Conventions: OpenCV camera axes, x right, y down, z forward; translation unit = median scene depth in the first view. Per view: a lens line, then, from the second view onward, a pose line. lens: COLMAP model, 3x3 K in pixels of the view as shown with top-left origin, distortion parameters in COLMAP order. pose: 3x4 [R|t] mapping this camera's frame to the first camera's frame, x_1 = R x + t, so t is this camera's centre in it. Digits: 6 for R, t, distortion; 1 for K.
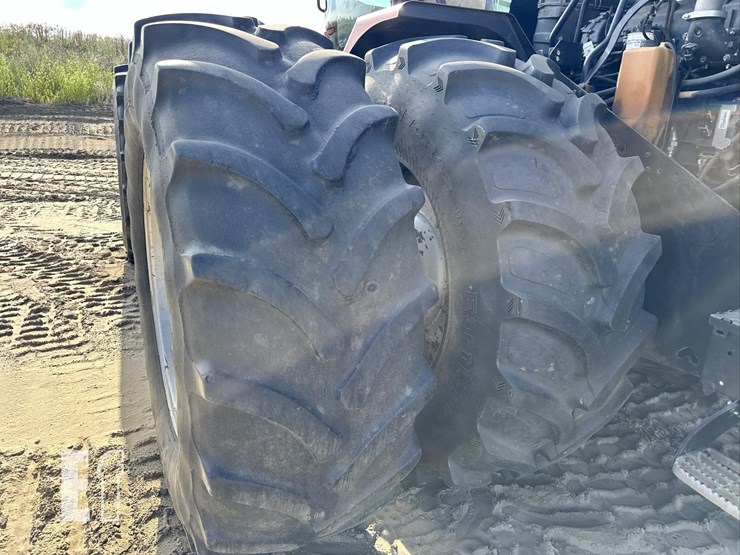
lens RADIAL K [[545.7, 0, 389.2], [0, 545.7, 281.7], [0, 0, 1]] dist [0.005792, -0.042115]
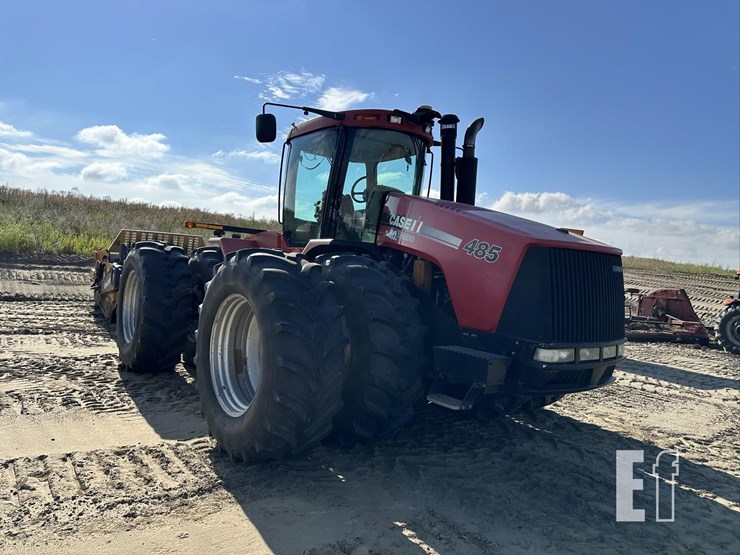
lens RADIAL K [[545.7, 0, 389.2], [0, 545.7, 281.7], [0, 0, 1]] dist [0.005792, -0.042115]
pose [[0.982521, 0.011105, 0.185818, -0.032918], [0.037591, 0.965817, -0.256484, 0.062091], [-0.182315, 0.258986, 0.948519, -0.255623]]
